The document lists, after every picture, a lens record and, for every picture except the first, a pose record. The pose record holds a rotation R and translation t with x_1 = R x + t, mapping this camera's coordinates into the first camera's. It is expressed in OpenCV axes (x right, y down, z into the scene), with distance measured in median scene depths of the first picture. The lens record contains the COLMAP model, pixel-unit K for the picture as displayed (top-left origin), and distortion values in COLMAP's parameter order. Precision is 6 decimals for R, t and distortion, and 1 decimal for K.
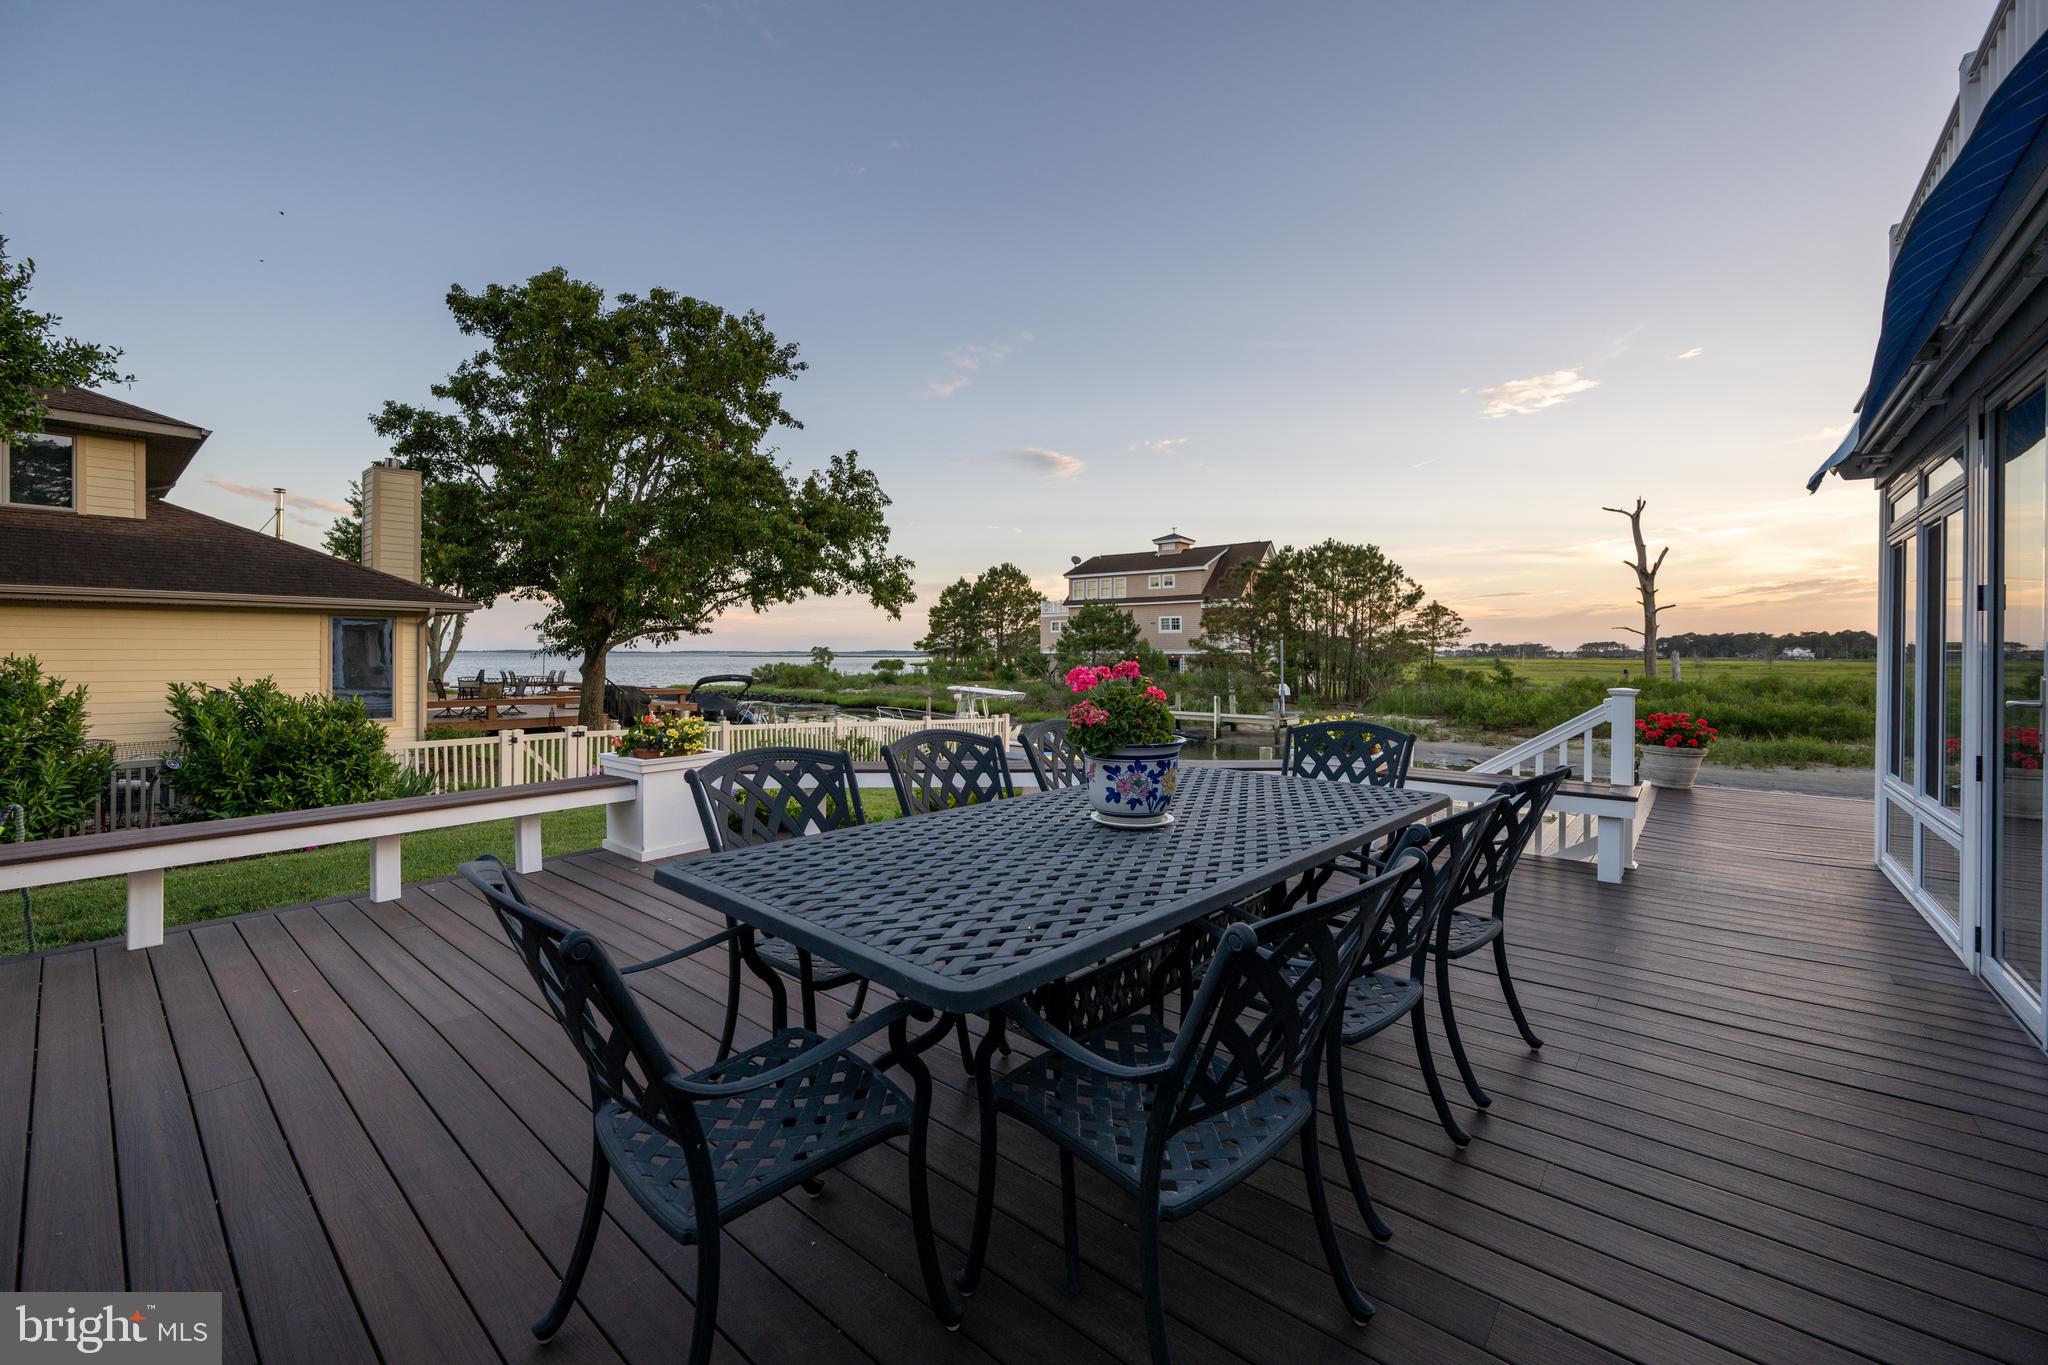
lens RADIAL K [[818.1, 0, 1022.0], [0, 818.1, 645.3], [0, 0, 1]] dist [0.010581, -0.000452]
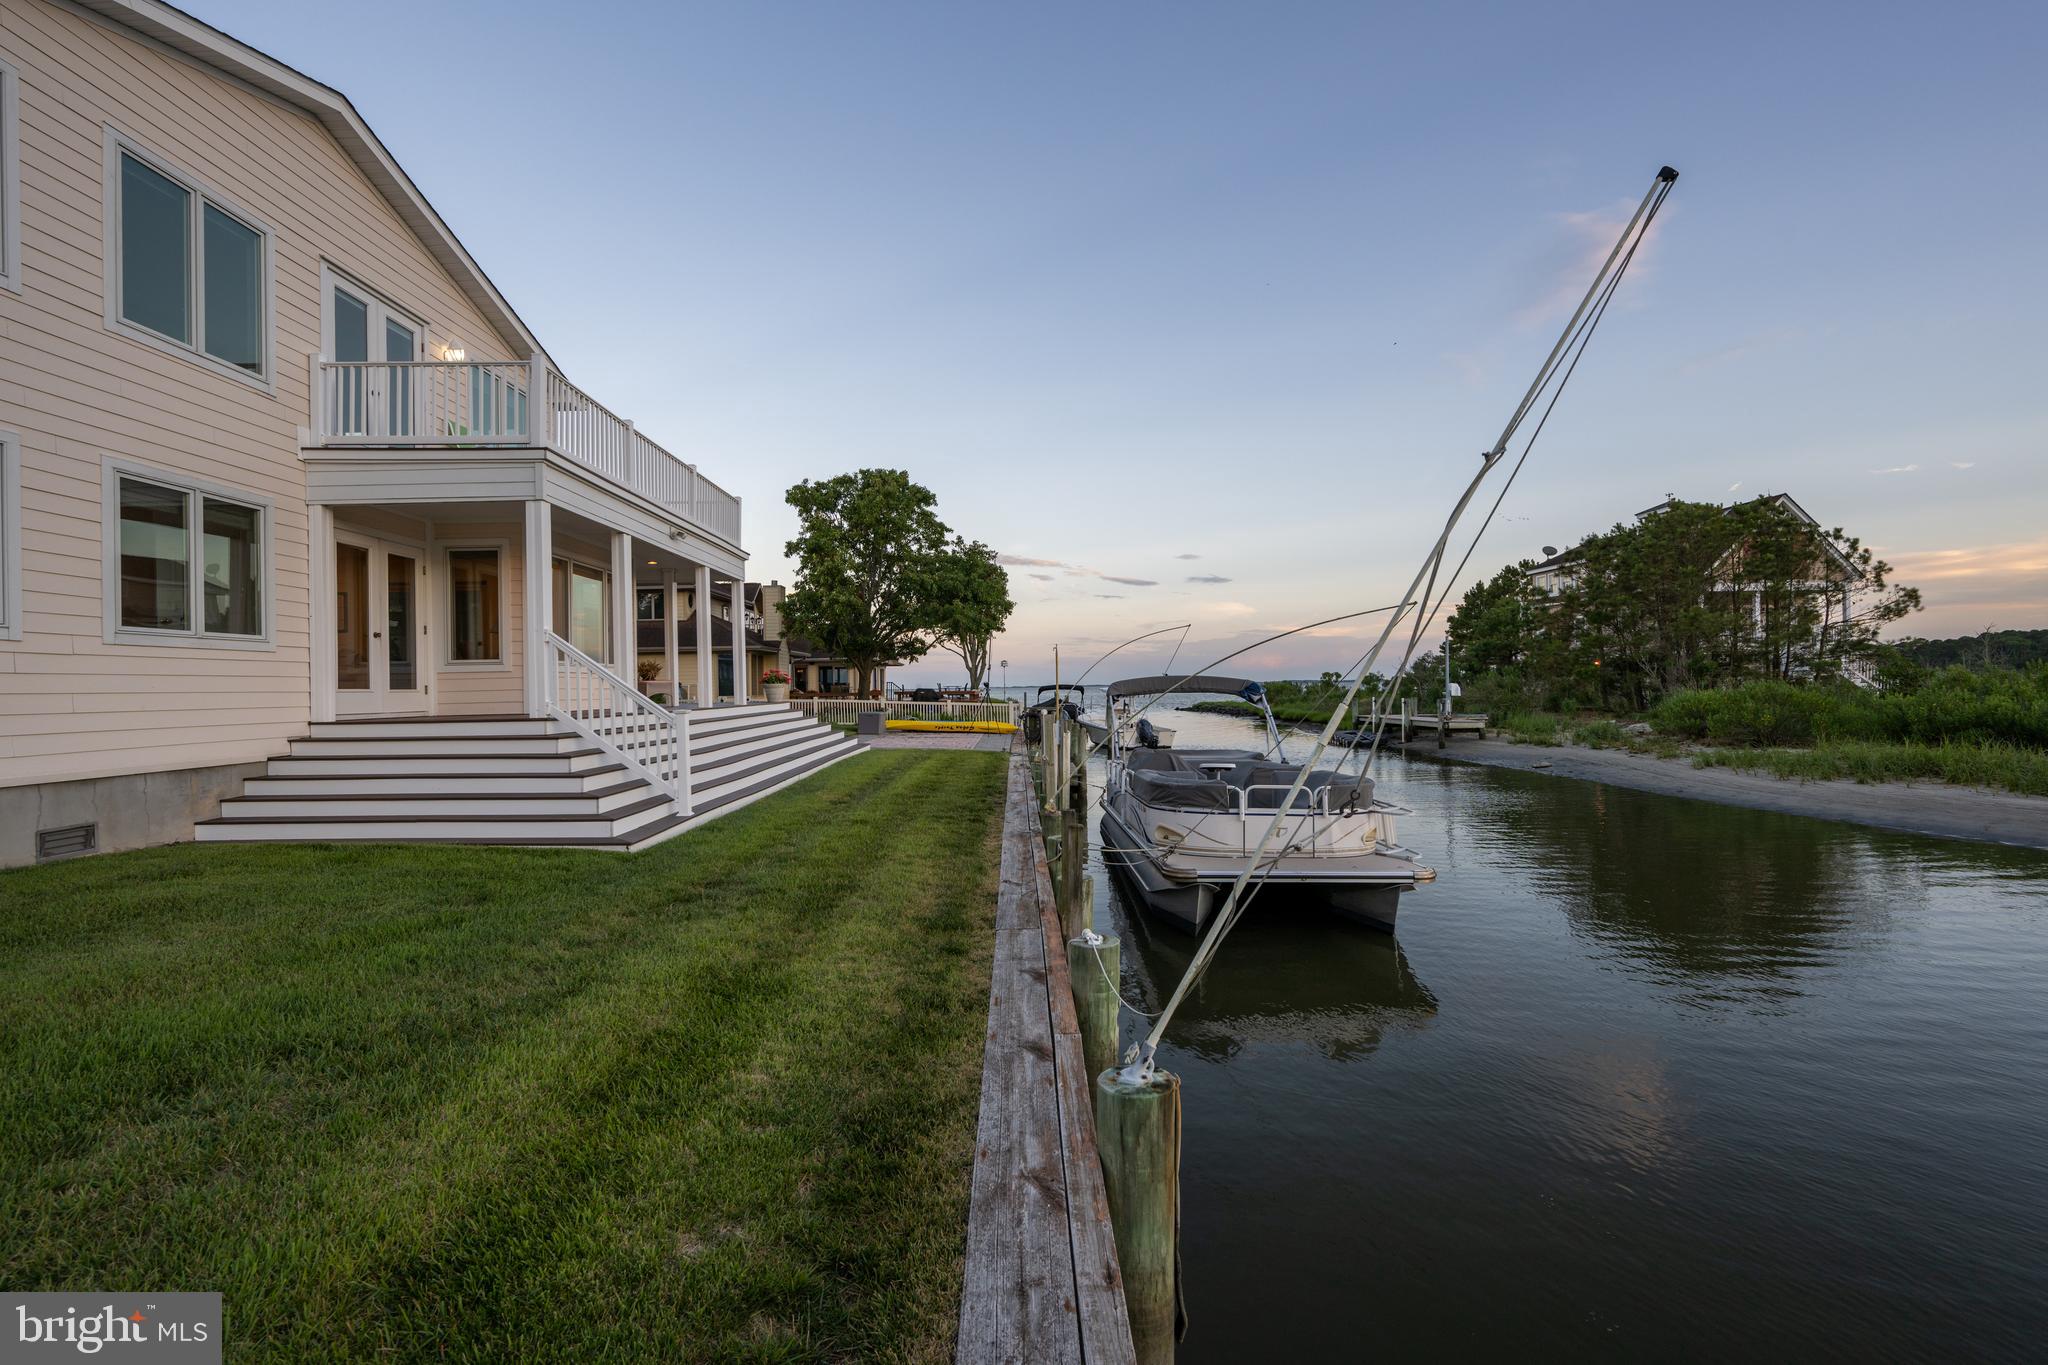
lens RADIAL K [[874.2, 0, 1011.7], [0, 874.2, 683.3], [0, 0, 1]] dist [-0.000230, -0.000053]
pose [[0.642508, -0.016495, -0.766102, 1.140209], [0.025724, 0.999669, 0.000050, 0.052095], [0.765847, -0.019740, 0.642719, -0.025502]]
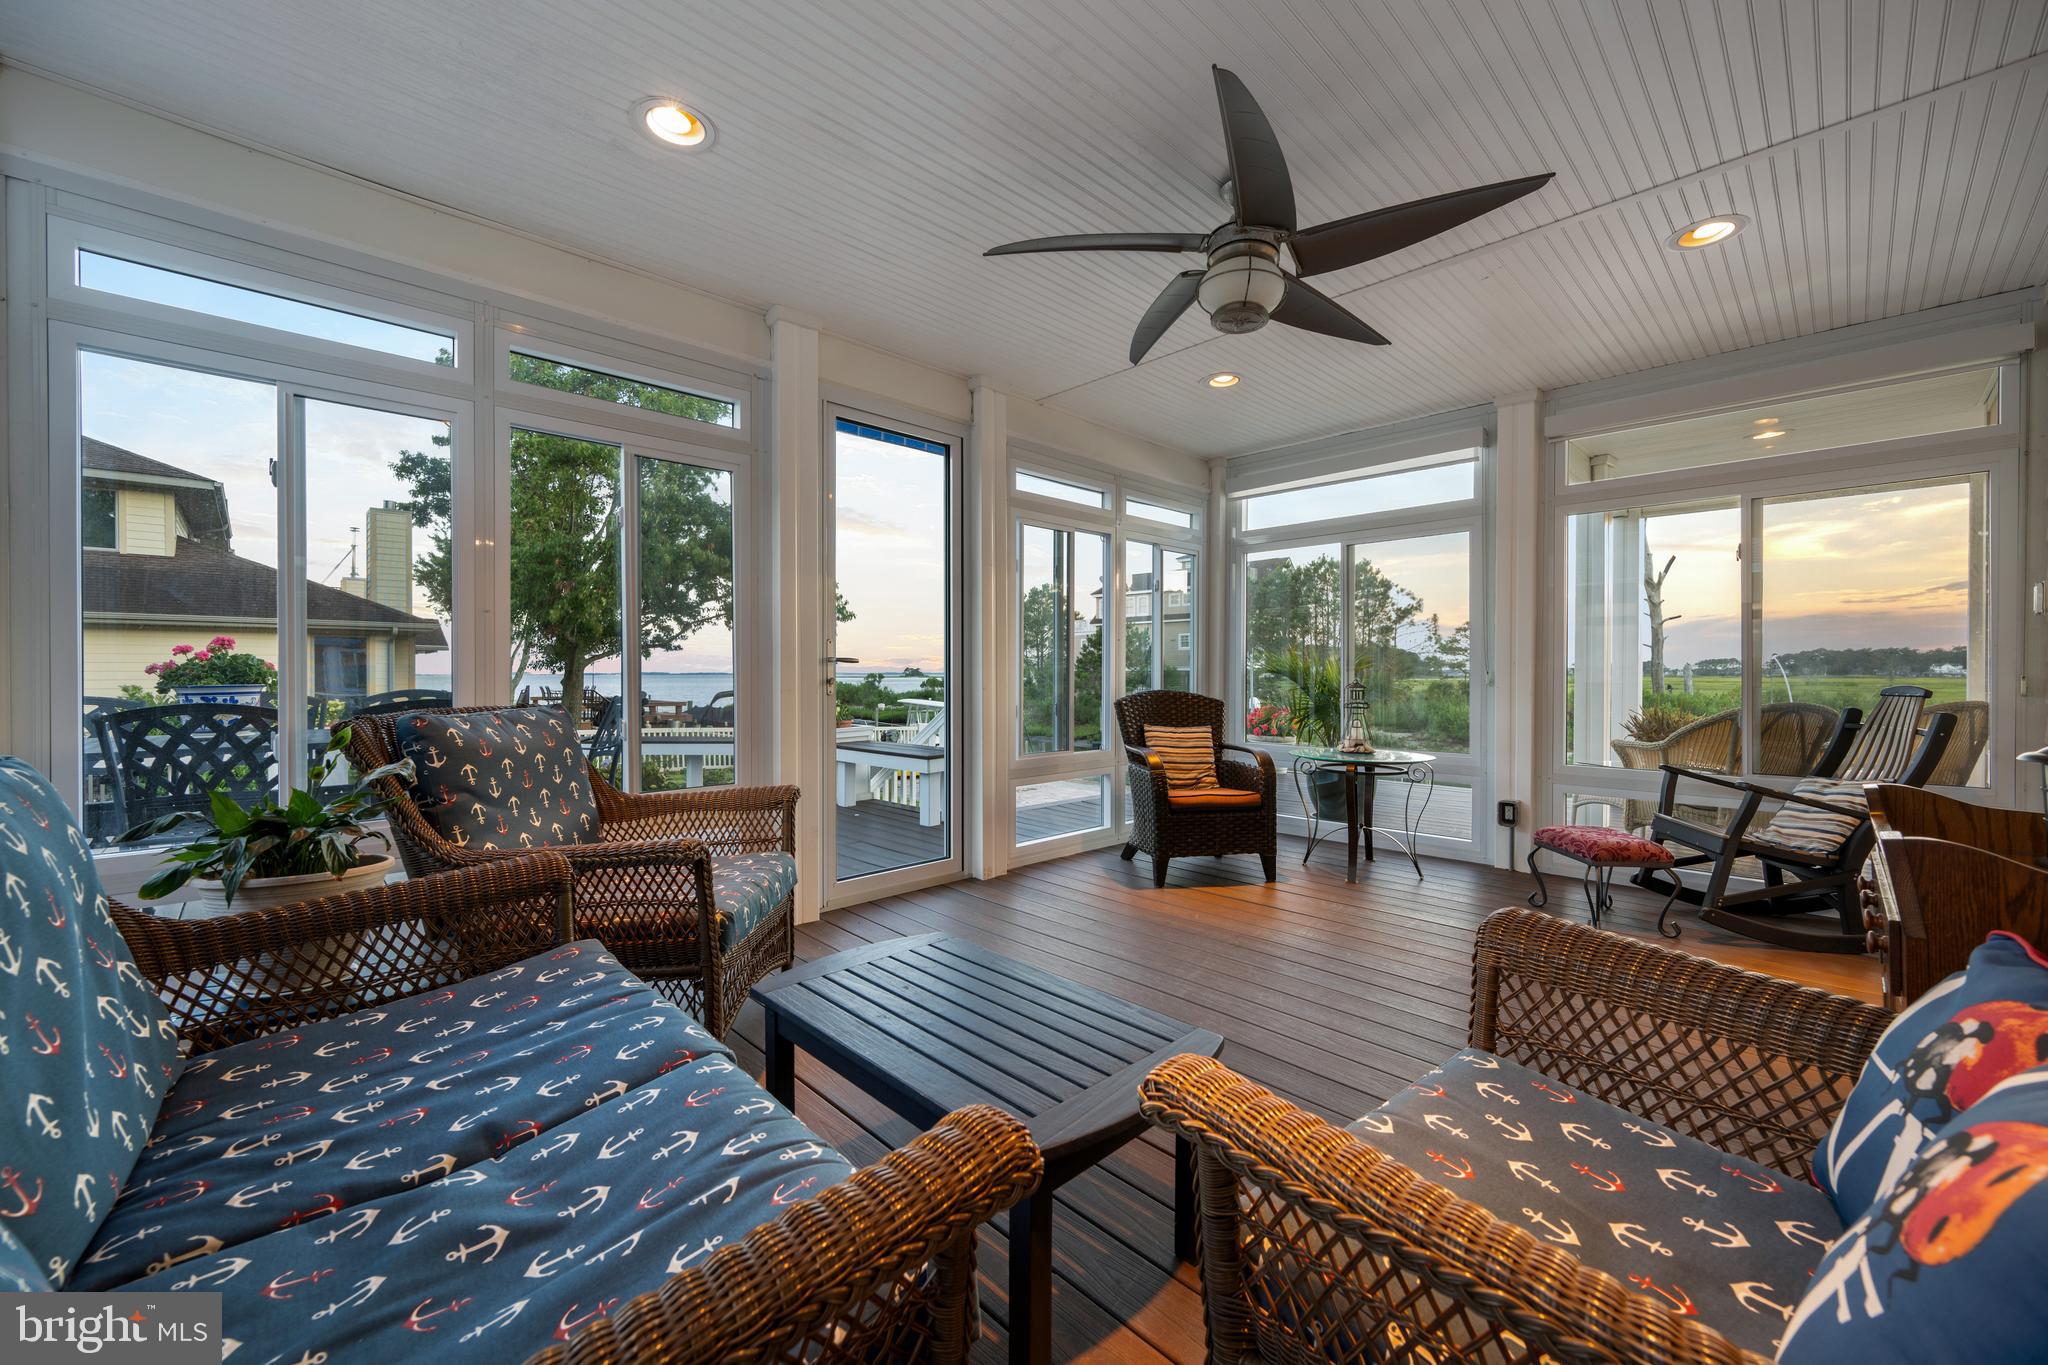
lens RADIAL K [[803.3, 0, 1025.6], [0, 803.3, 676.0], [0, 0, 1]] dist [0.003016, 0.000160]
pose [[0.994771, -0.003572, -0.102066, 0.205433], [0.004849, 0.999913, 0.012267, 0.011260], [0.102013, -0.012697, 0.994702, -0.042885]]
